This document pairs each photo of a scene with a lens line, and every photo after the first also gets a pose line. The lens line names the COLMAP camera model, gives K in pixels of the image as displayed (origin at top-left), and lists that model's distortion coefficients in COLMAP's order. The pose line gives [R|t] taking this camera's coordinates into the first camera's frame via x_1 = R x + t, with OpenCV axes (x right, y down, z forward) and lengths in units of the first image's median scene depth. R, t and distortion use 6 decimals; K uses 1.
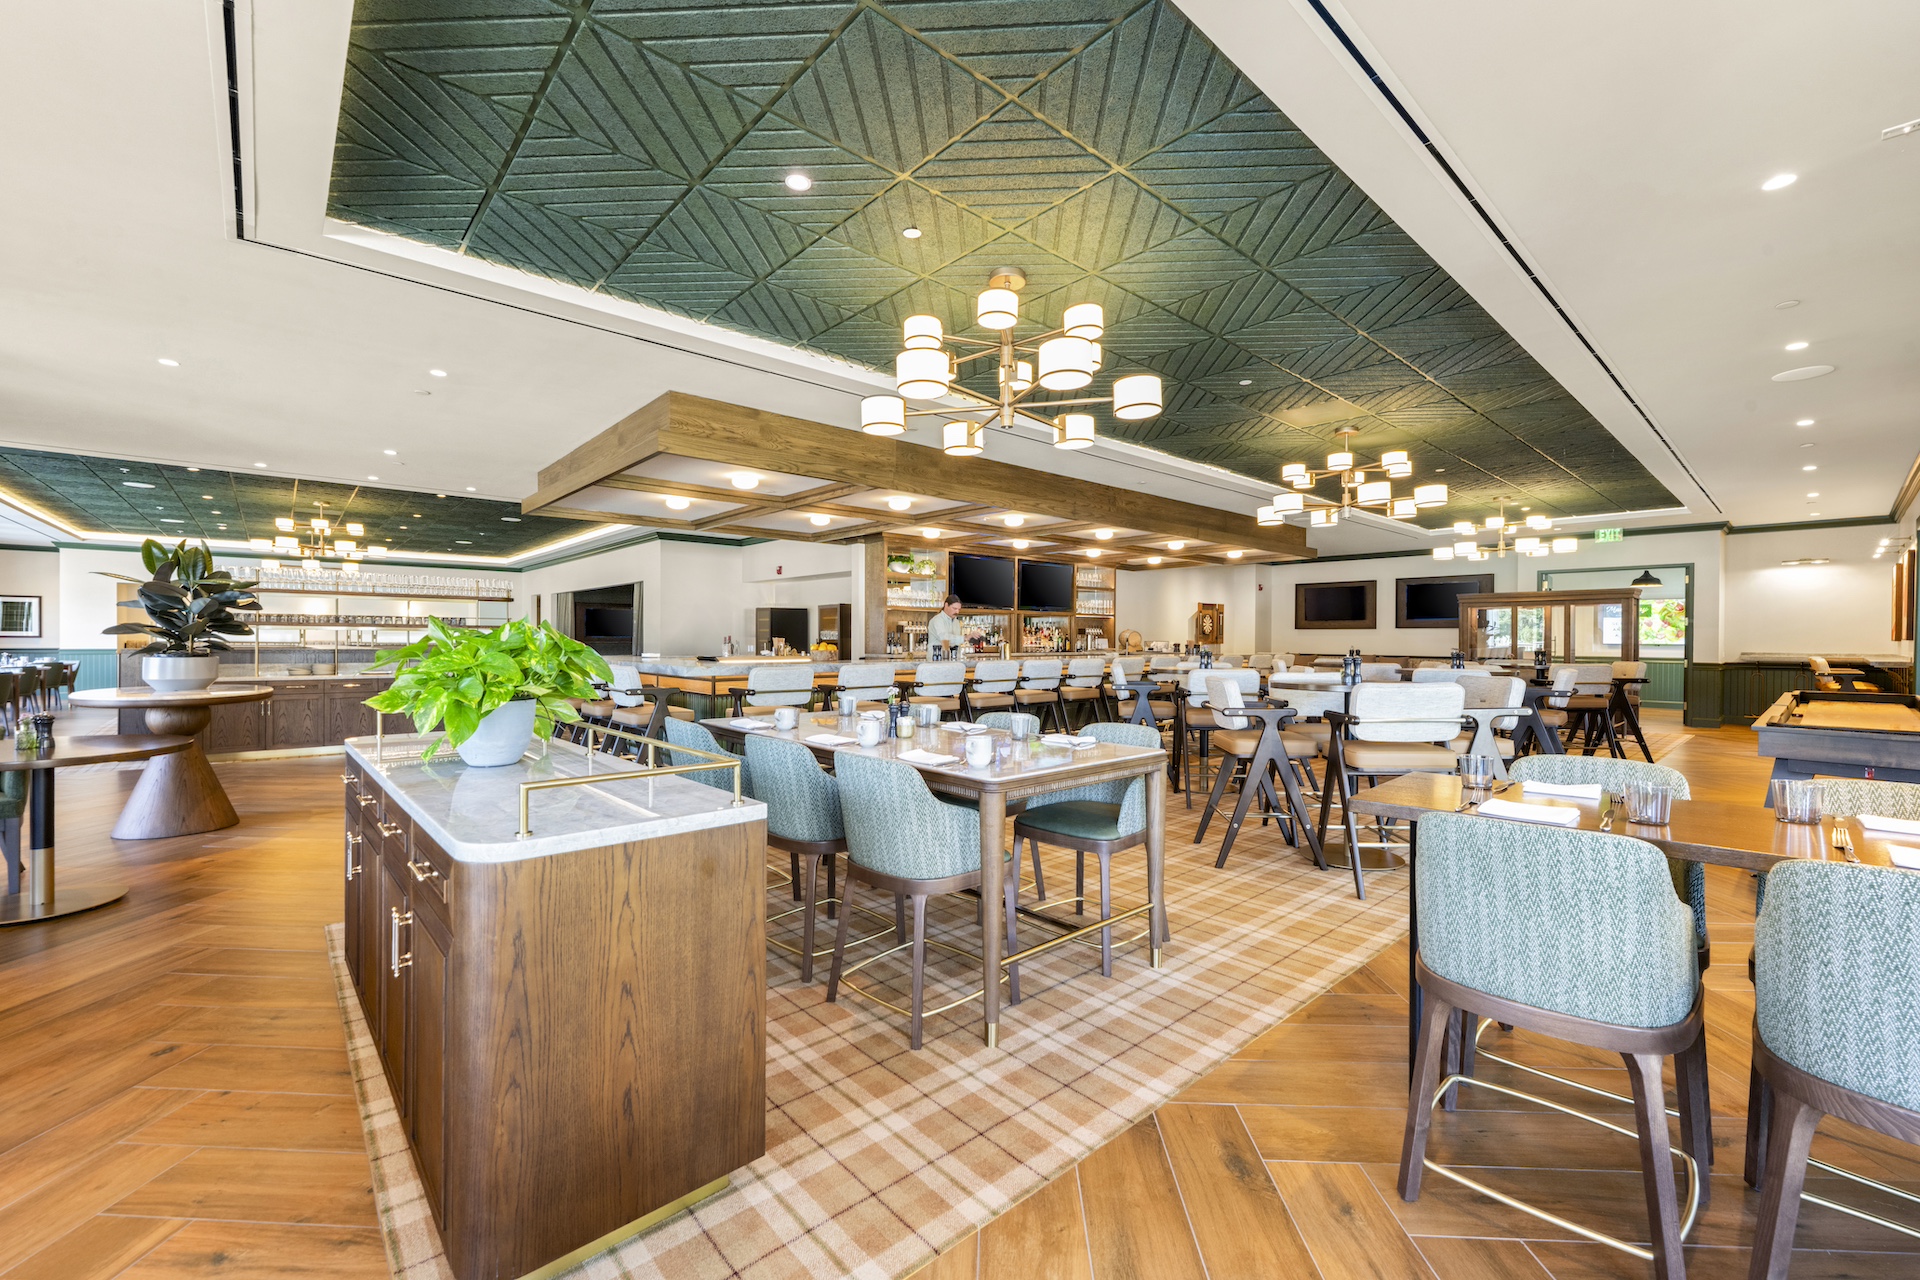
lens RADIAL K [[744.0, 0, 905.5], [0, 744.0, 639.2], [0, 0, 1]] dist [0.000349, -0.000060]
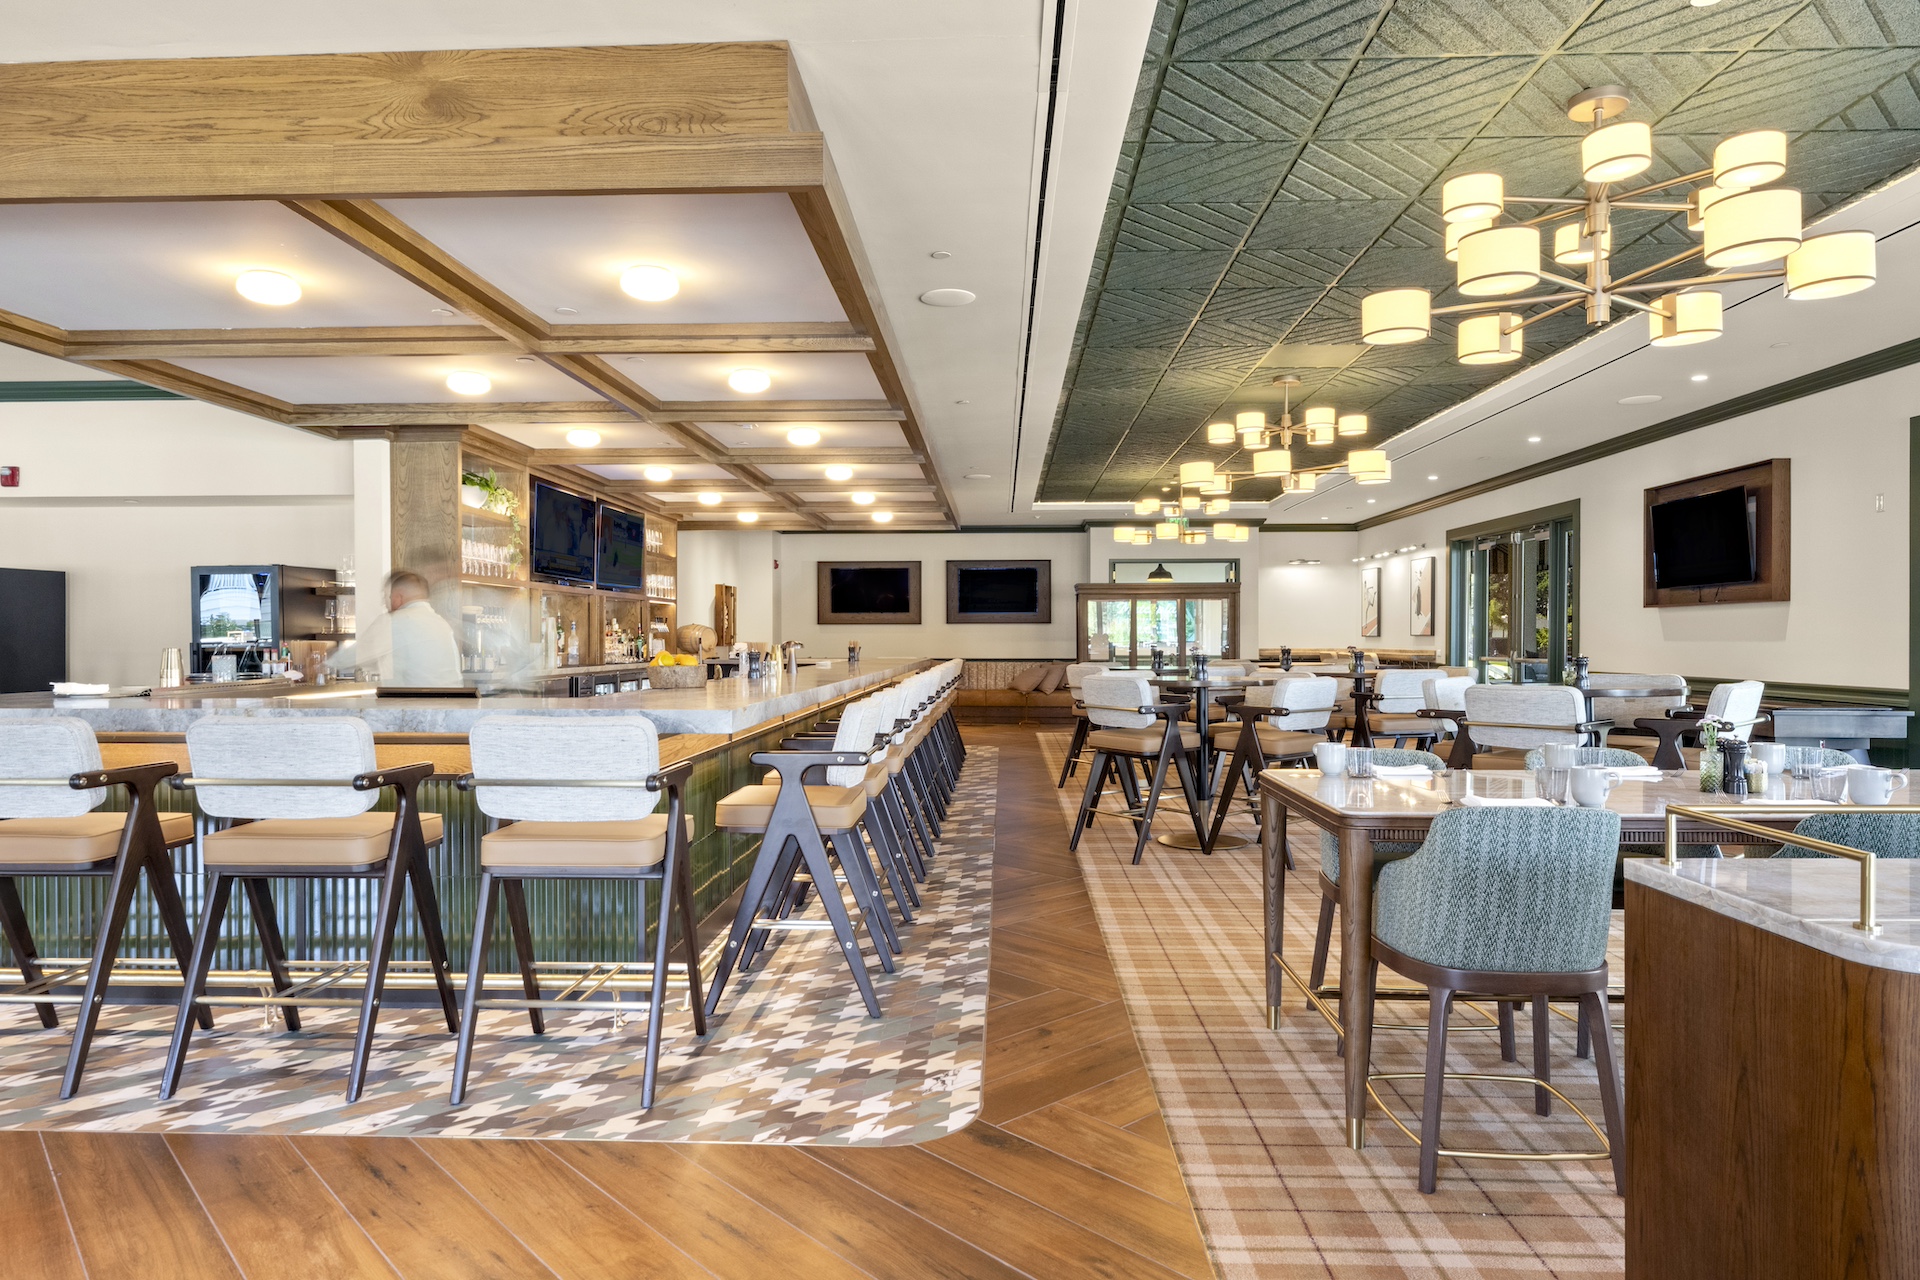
lens RADIAL K [[1170.9, 0, 928.5], [0, 1170.9, 645.8], [0, 0, 1]] dist [0.000385, -0.001021]
pose [[0.686890, -0.010357, 0.726688, -0.297794], [0.006889, 0.999946, 0.007739, -0.002192], [-0.726729, -0.000310, 0.686924, 0.203761]]
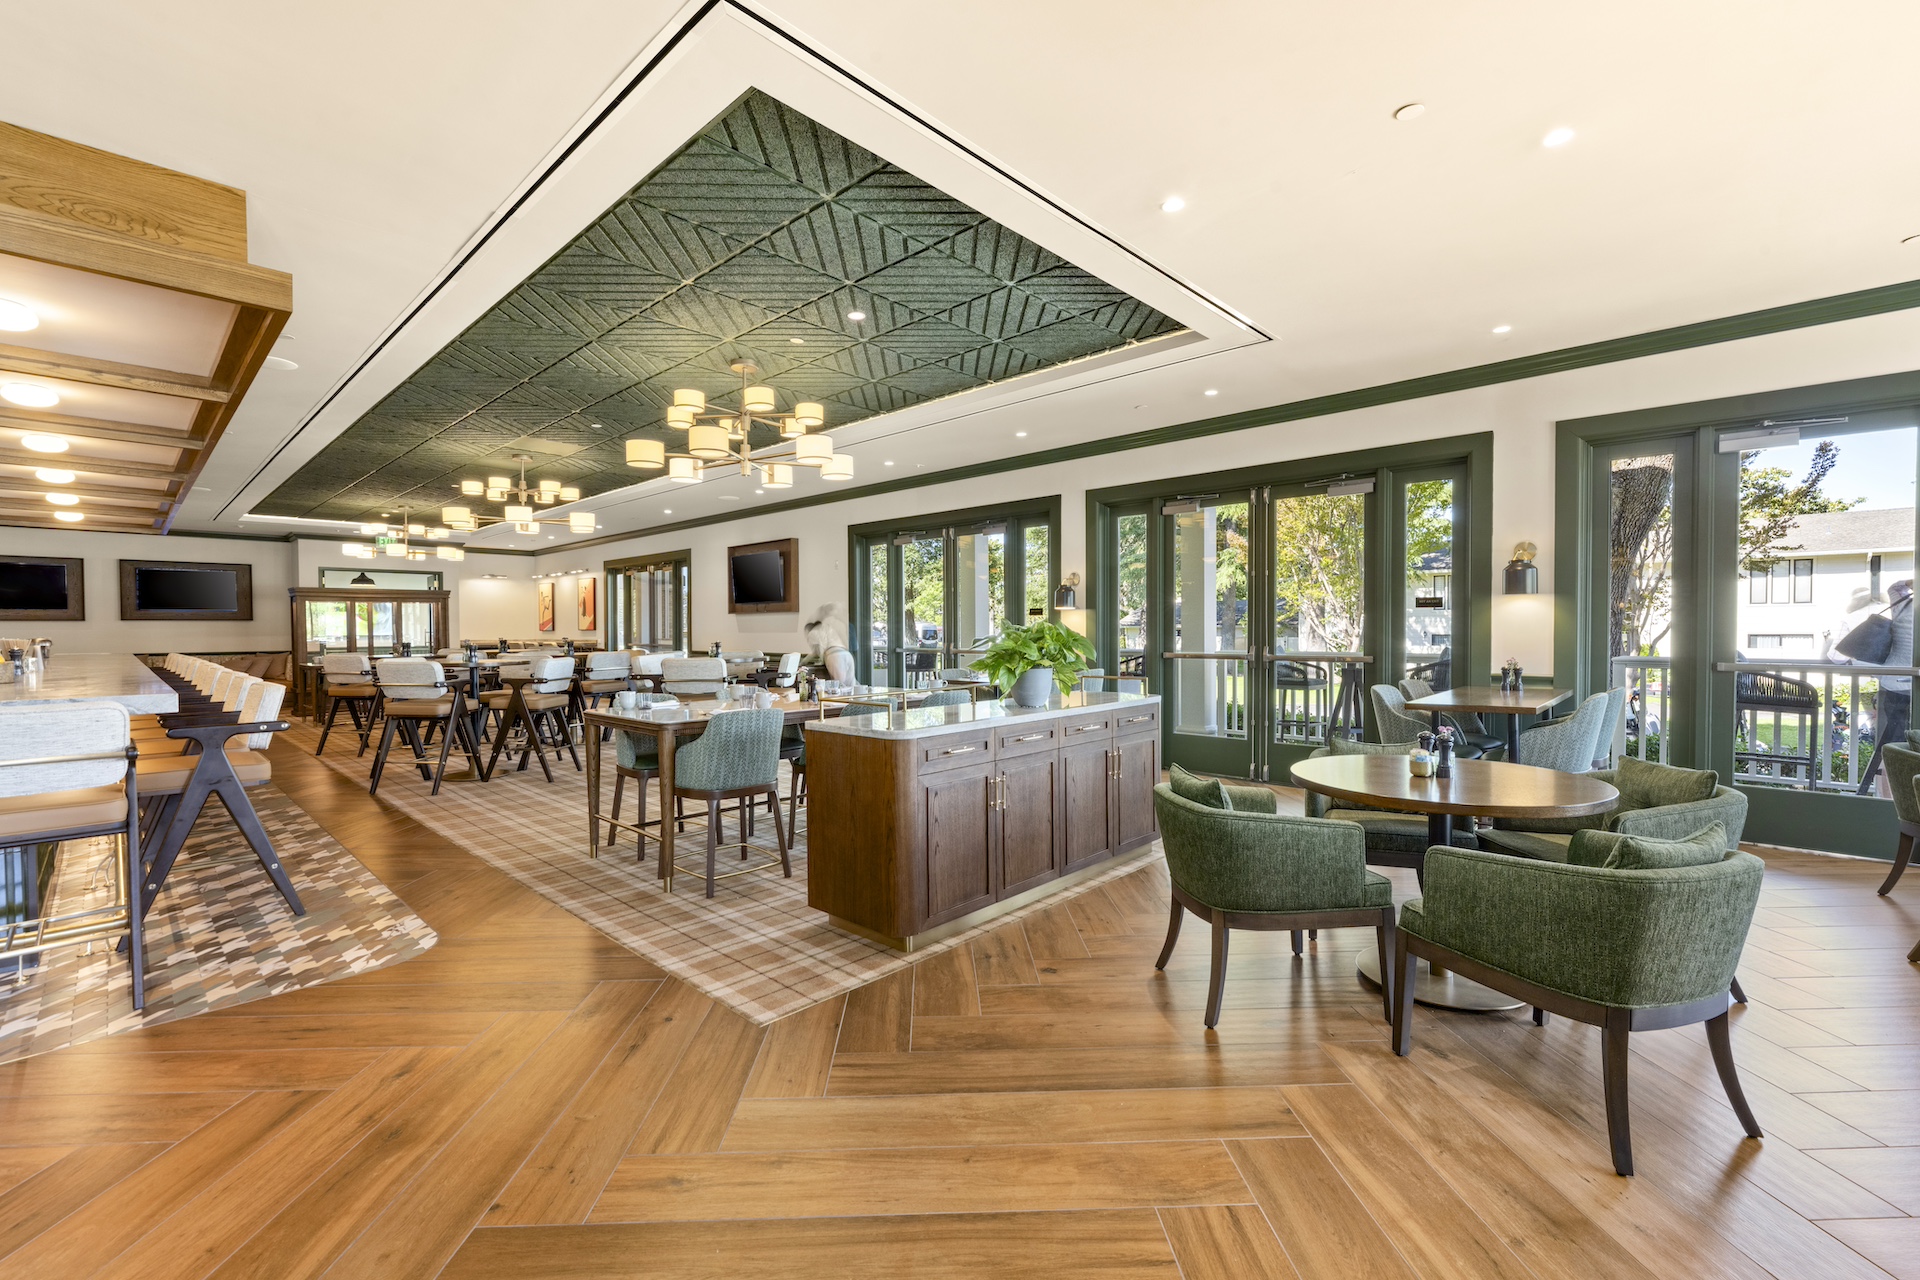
lens RADIAL K [[834.3, 0, 960.0], [0, 834.3, 640.0], [0, 0, 1]] dist [-0.002560, -0.000315]
pose [[-0.101960, -0.018292, 0.994620, -0.403640], [0.009131, 0.999772, 0.019322, -0.003914], [-0.994747, 0.011052, -0.101769, 0.220549]]
